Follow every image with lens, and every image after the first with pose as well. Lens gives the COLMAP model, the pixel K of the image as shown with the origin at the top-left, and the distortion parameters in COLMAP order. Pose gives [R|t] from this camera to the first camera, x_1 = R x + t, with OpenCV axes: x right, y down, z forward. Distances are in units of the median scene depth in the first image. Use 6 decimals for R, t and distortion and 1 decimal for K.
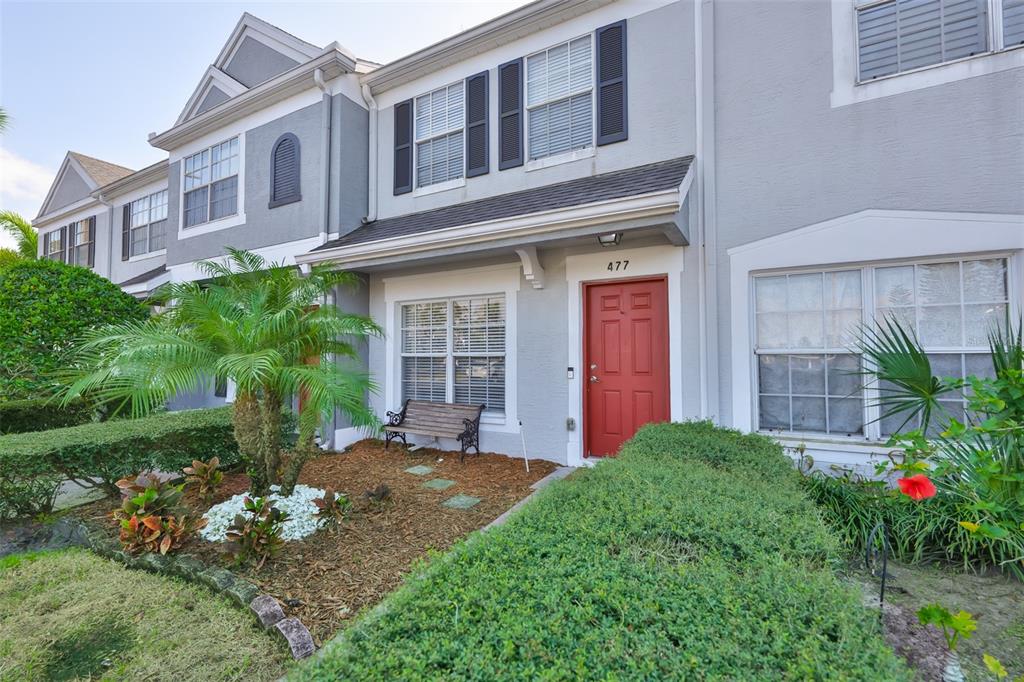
lens RADIAL K [[455.1, 0, 508.4], [0, 455.1, 337.6], [0, 0, 1]] dist [-0.001771, -0.000757]
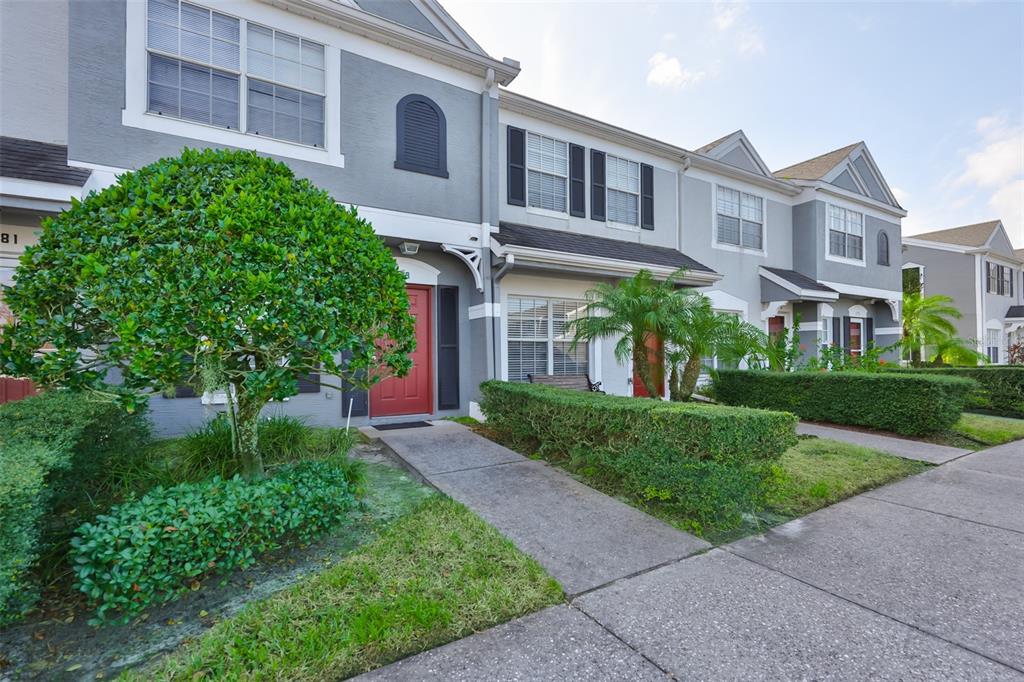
lens RADIAL K [[436.4, 0, 508.8], [0, 436.4, 349.5], [0, 0, 1]] dist [-0.005124, -0.000783]
pose [[0.532870, 0.009877, 0.846140, -1.328969], [-0.037321, 0.999233, 0.011839, 0.056974], [-0.845374, -0.037887, 0.532830, 0.423722]]
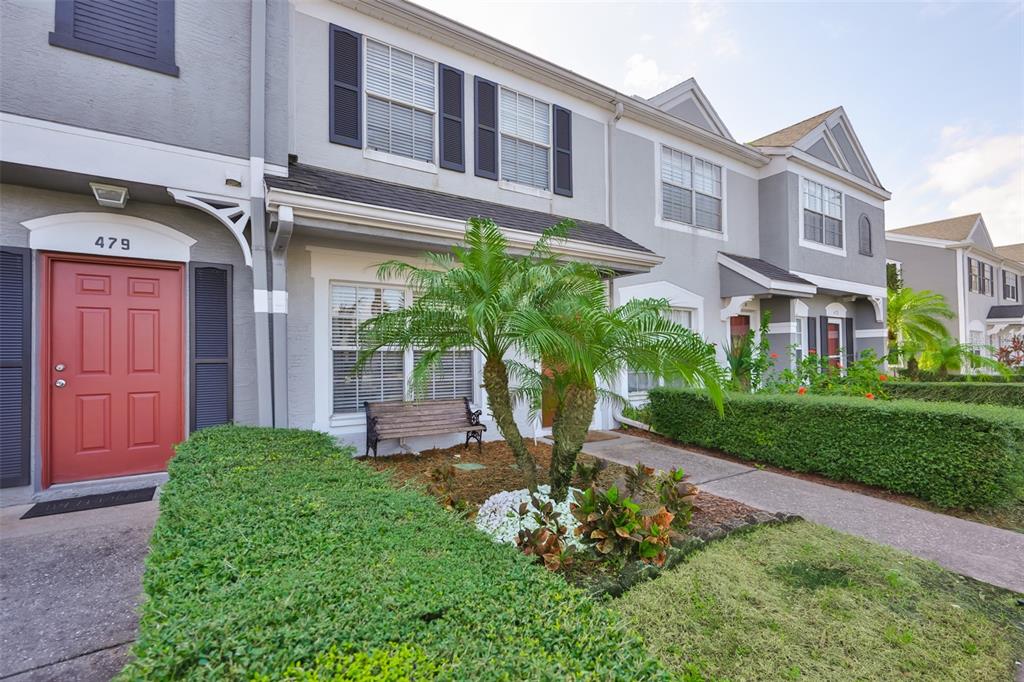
lens RADIAL K [[408.1, 0, 508.0], [0, 408.1, 345.7], [0, 0, 1]] dist [-0.007310, 0.000672]
pose [[0.514456, 0.017350, 0.857341, -0.753678], [-0.035849, 0.999356, 0.001288, 0.024723], [-0.856767, -0.031397, 0.514747, 0.413800]]
